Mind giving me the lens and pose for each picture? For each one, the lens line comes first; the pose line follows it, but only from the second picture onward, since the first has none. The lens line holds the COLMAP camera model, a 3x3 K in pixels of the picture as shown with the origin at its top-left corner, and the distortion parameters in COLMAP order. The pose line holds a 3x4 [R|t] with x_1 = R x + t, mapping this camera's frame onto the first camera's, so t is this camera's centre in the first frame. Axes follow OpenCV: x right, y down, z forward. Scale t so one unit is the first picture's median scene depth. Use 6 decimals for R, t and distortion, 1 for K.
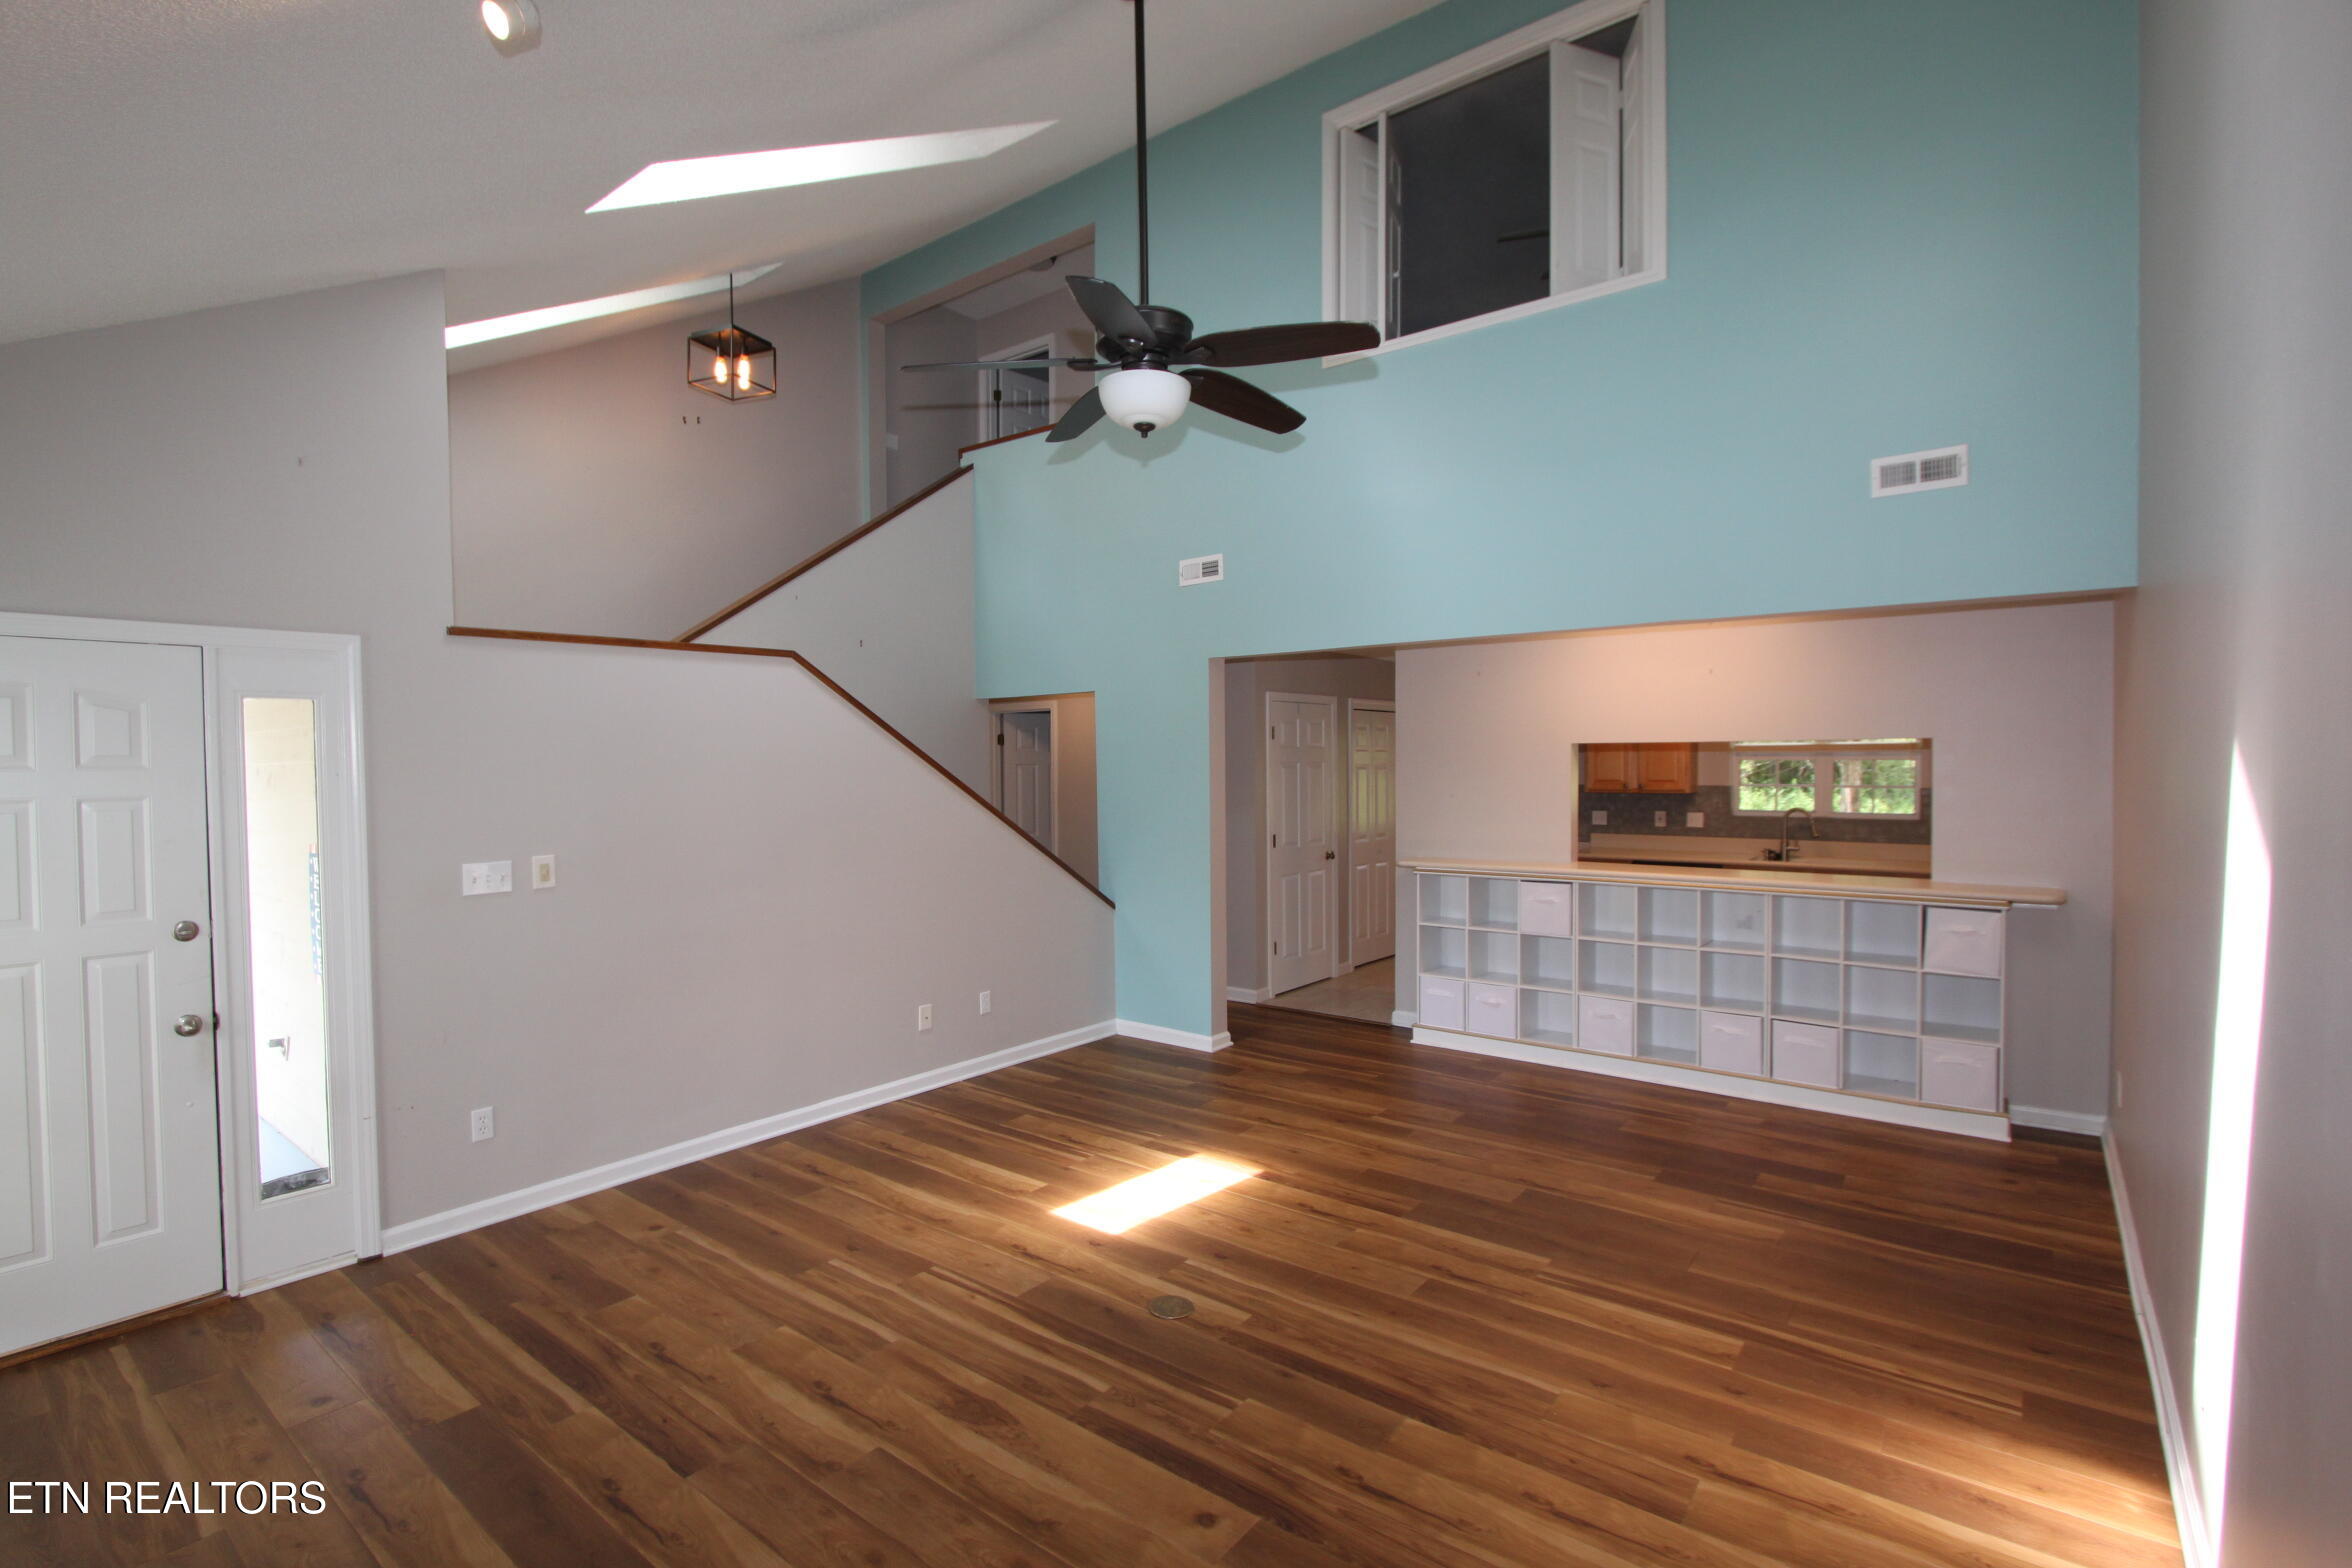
lens RADIAL K [[1081.9, 0, 1168.6], [0, 1081.9, 792.8], [0, 0, 1]] dist [-0.020085, 0.001821]
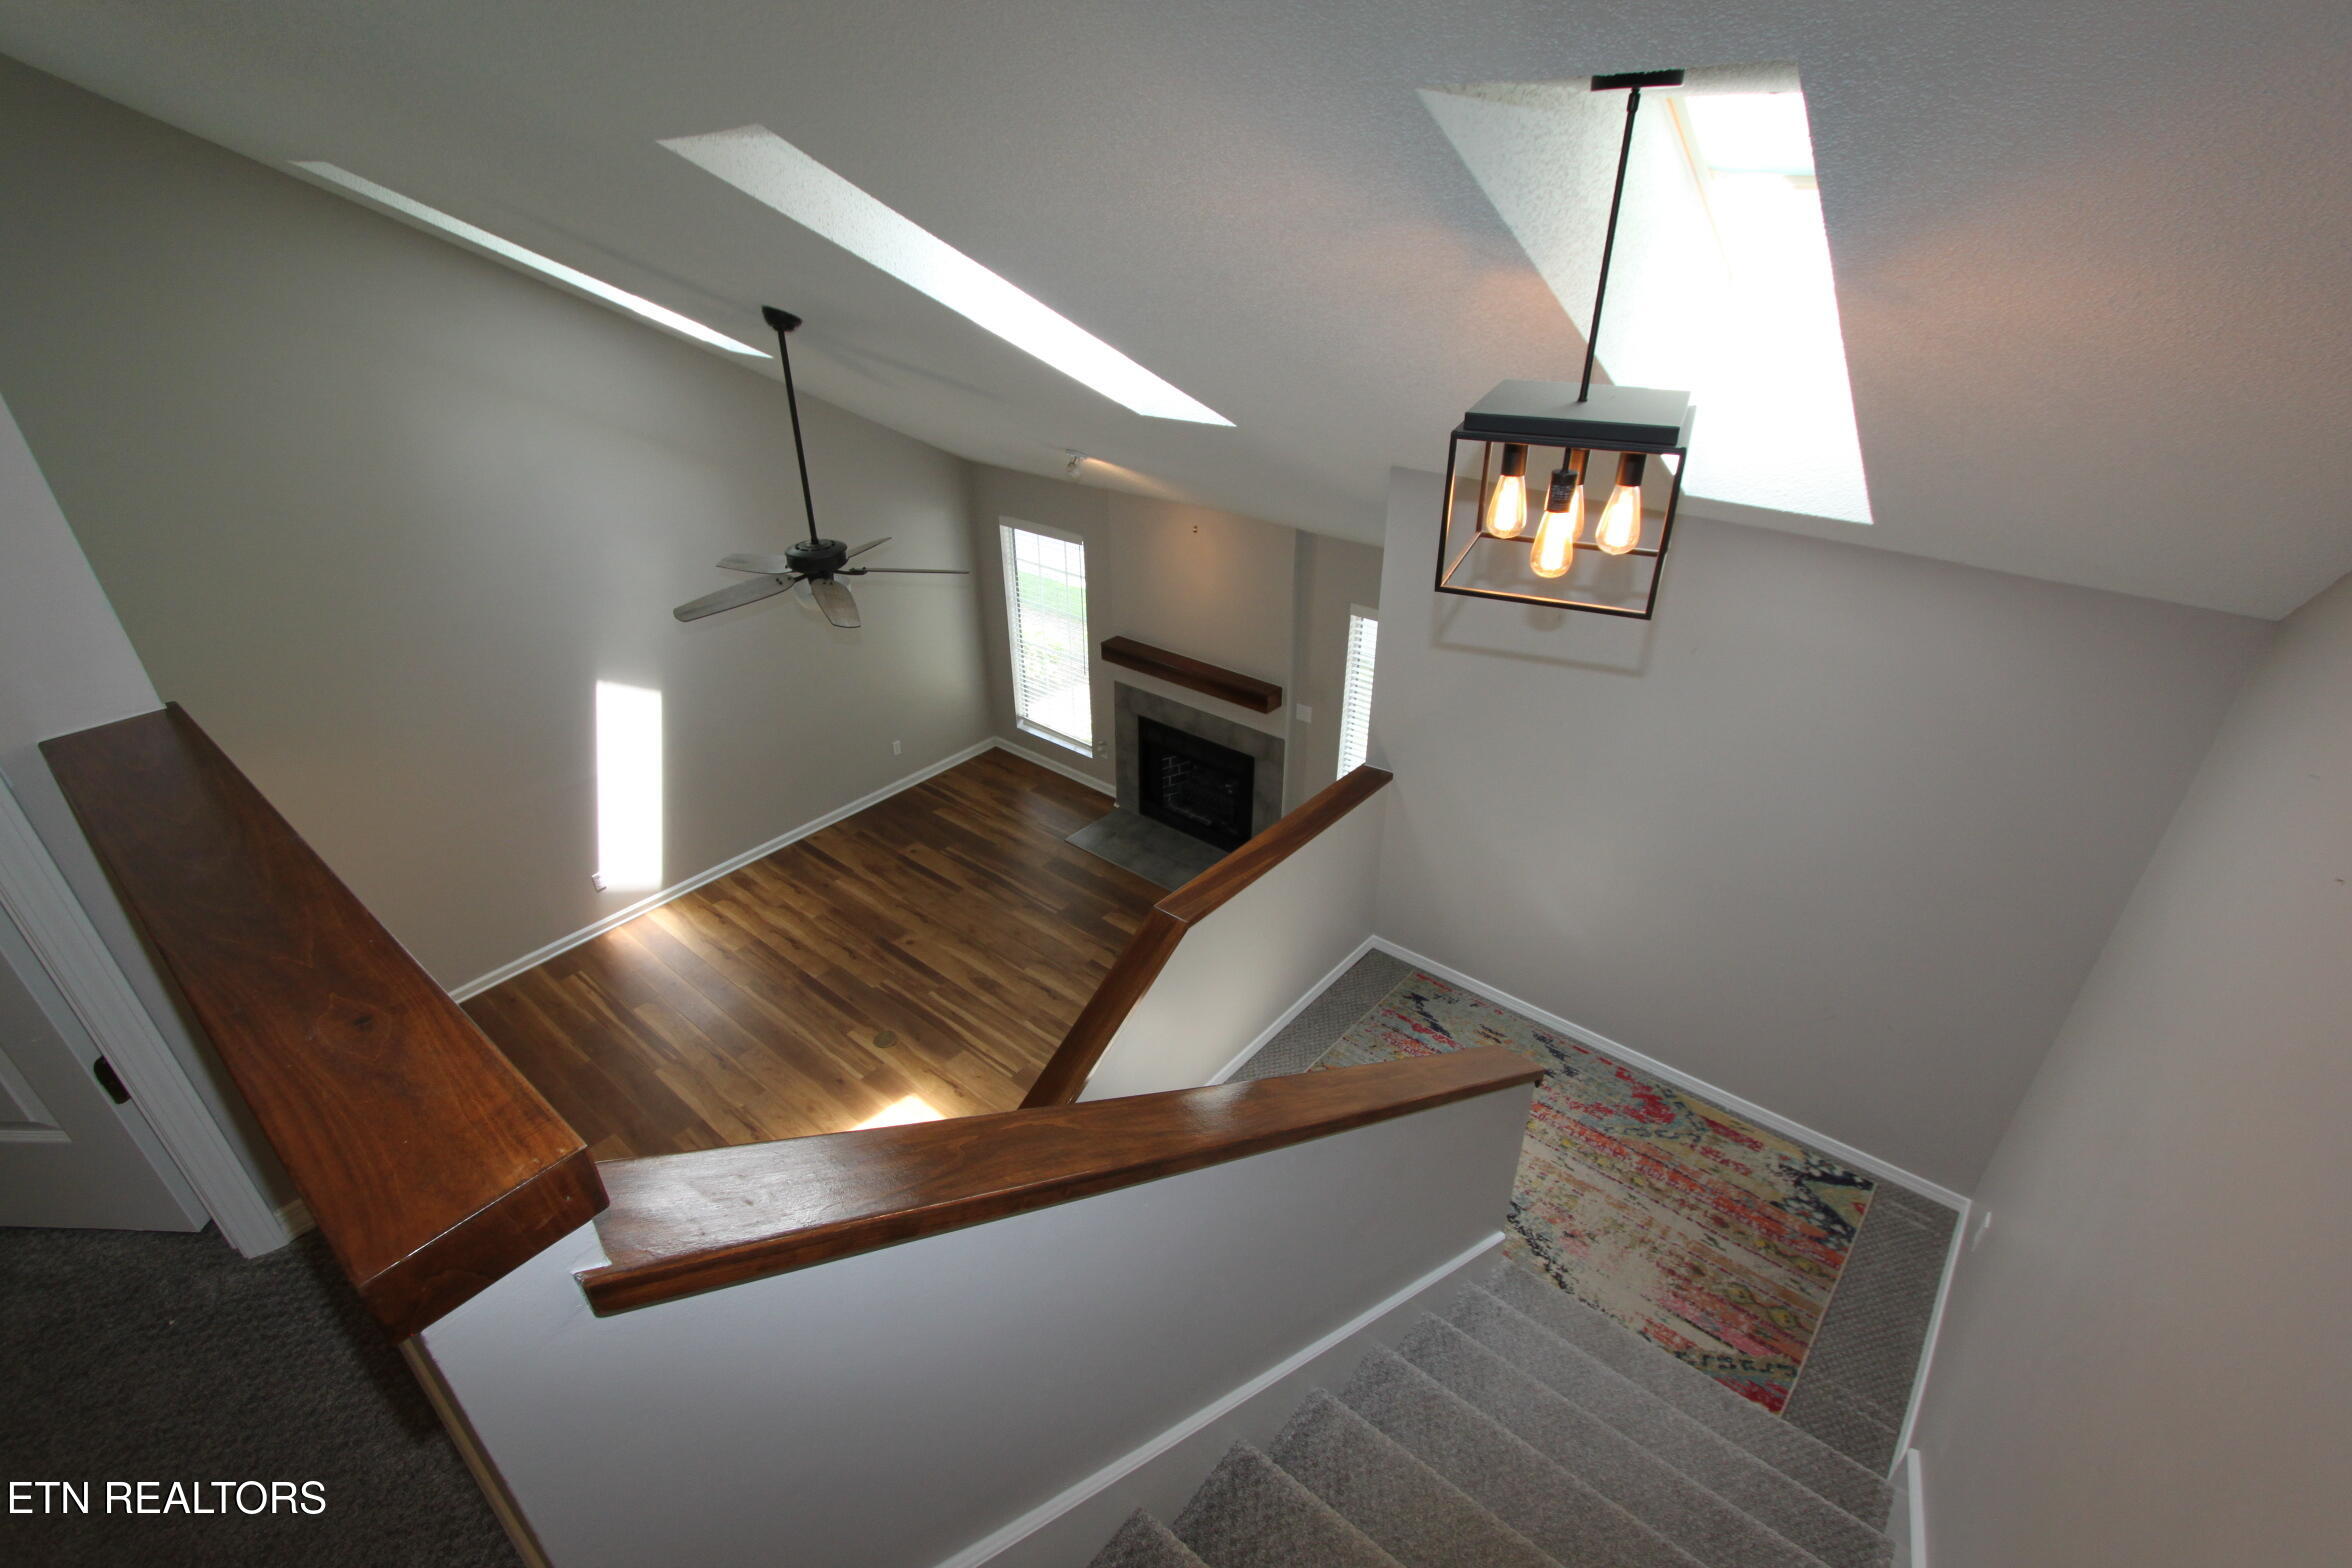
lens RADIAL K [[1081.9, 0, 1163.2], [0, 1081.9, 795.2], [0, 0, 1]] dist [-0.020085, 0.001821]
pose [[-0.998852, 0.005473, 0.047580, -0.499281], [0.029713, 0.849957, 0.526013, -0.757630], [-0.037562, 0.526823, -0.849144, 2.027528]]
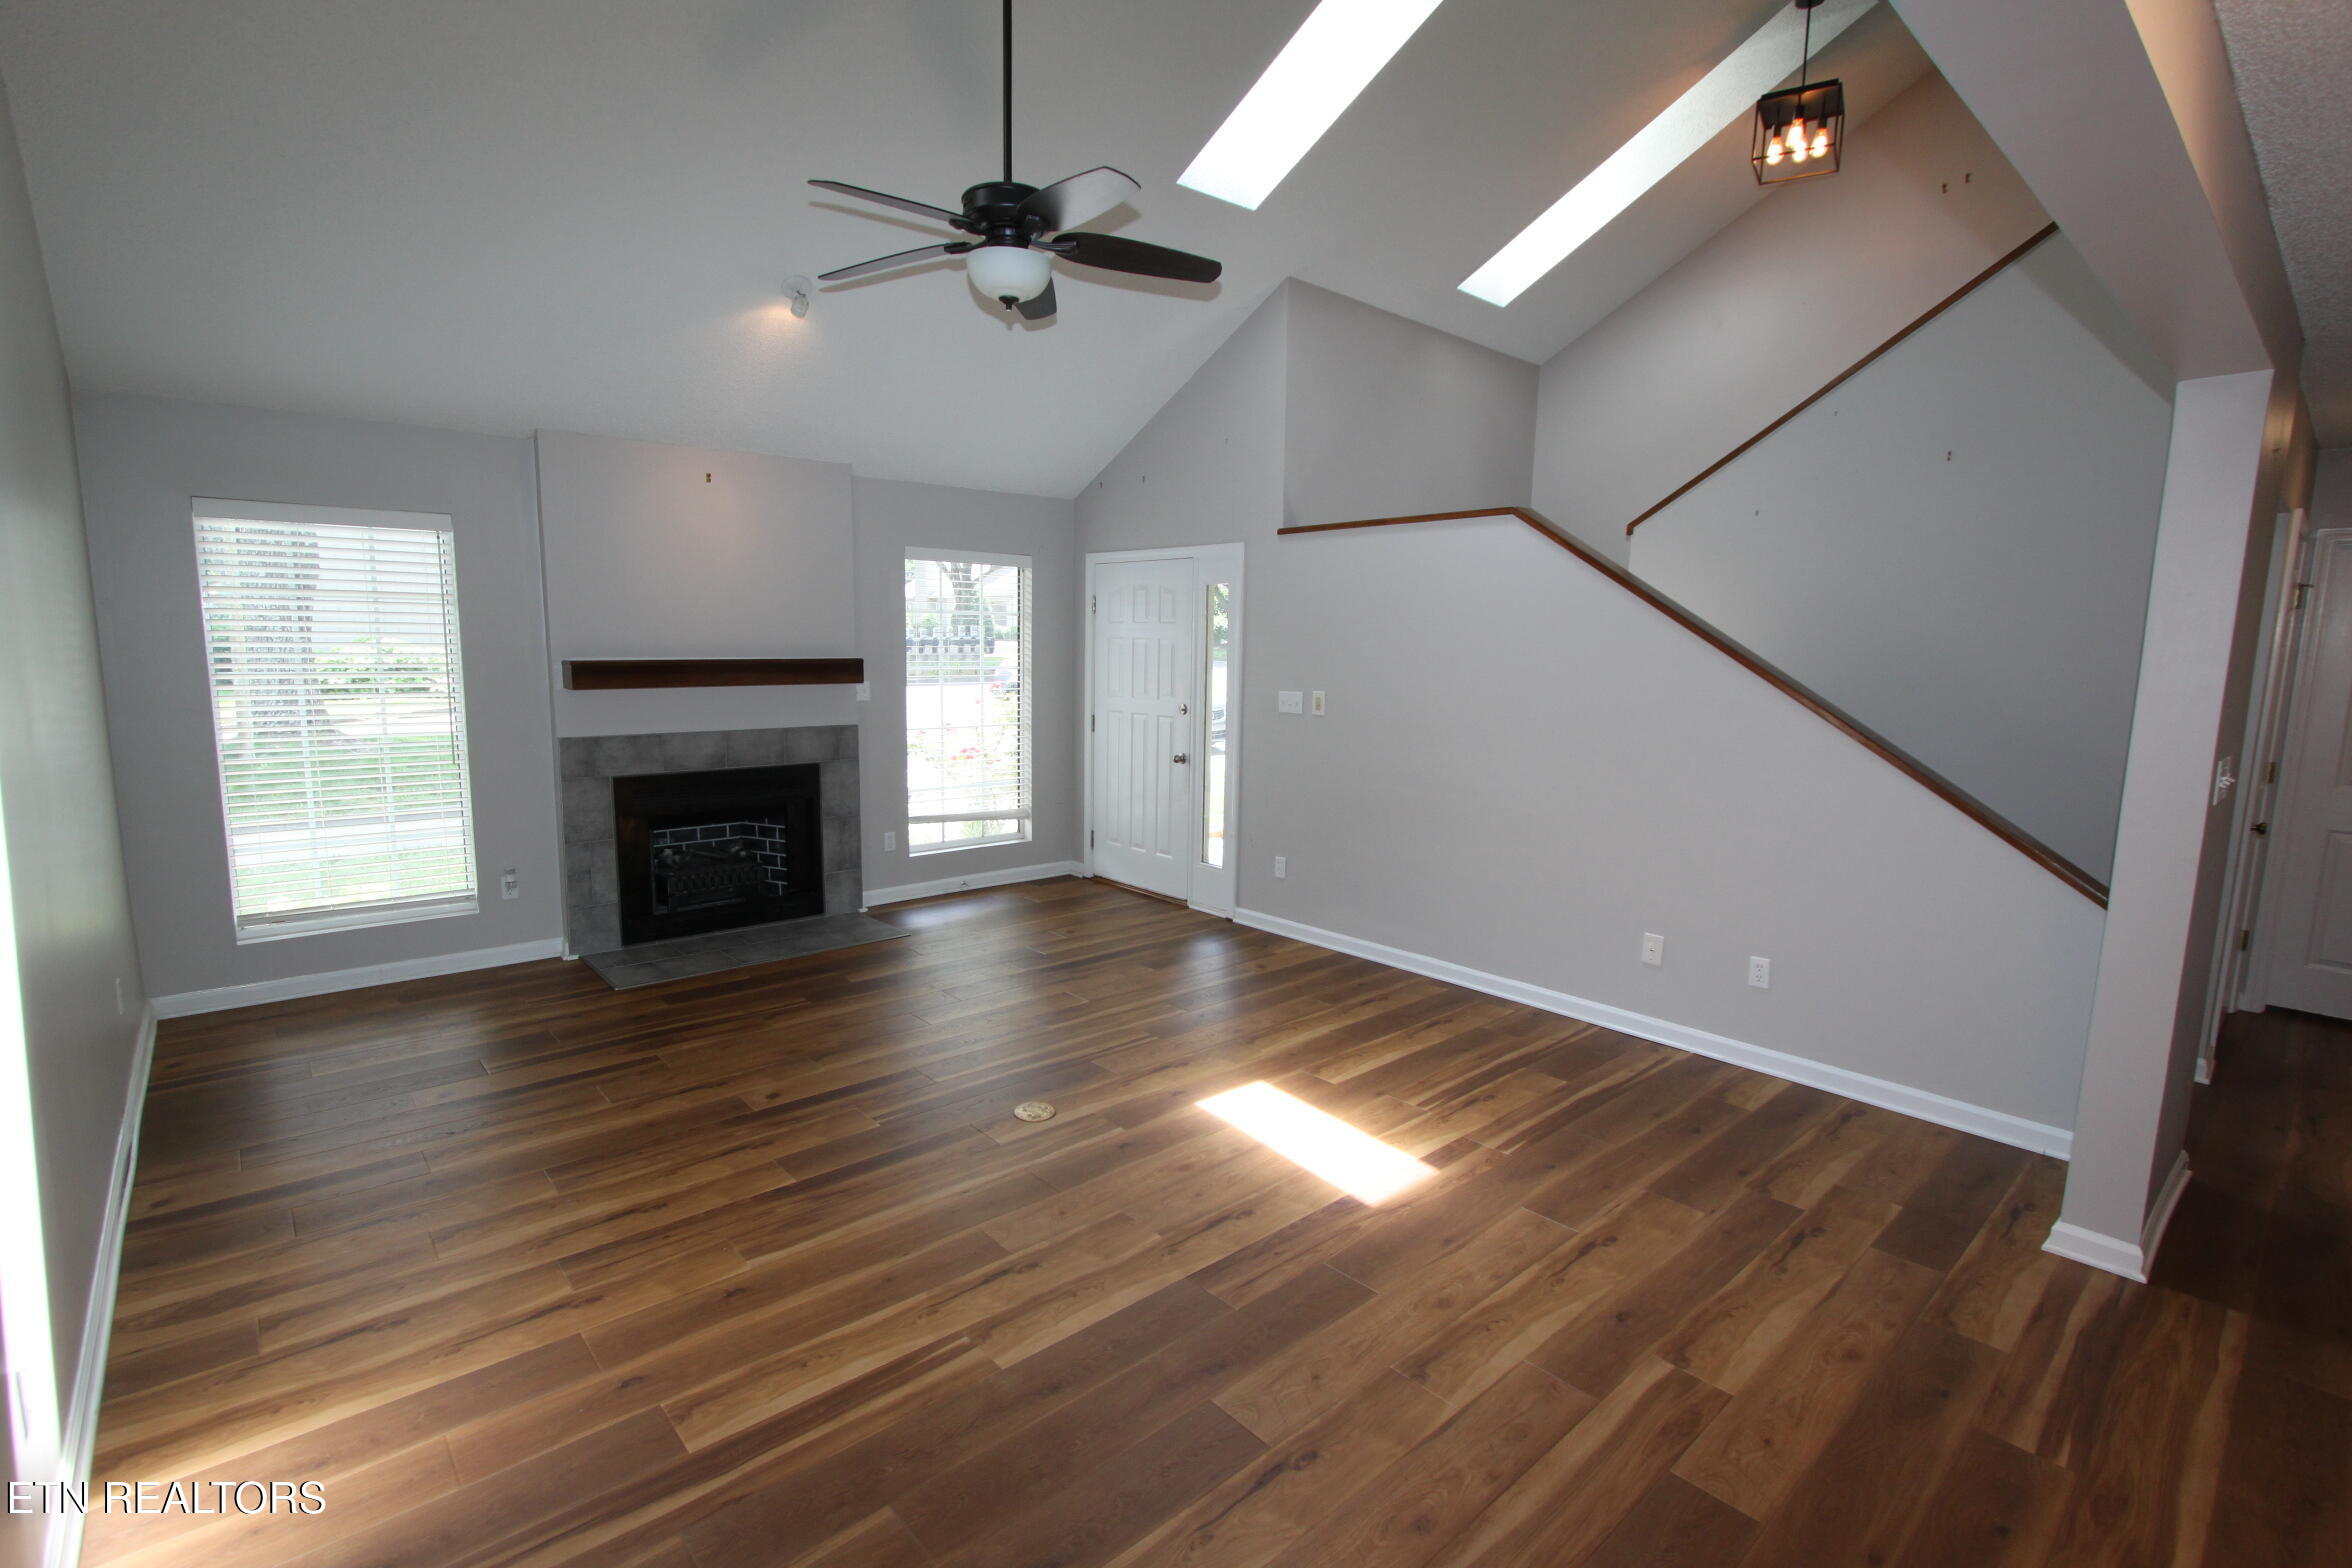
lens RADIAL K [[1081.9, 0, 1130.6], [0, 1081.9, 790.9], [0, 0, 1]] dist [-0.020085, 0.001821]
pose [[-0.193447, 0.144487, -0.970413, 0.859197], [-0.041386, 0.987014, 0.155209, -0.020648], [0.980237, 0.070187, -0.184955, 1.085014]]
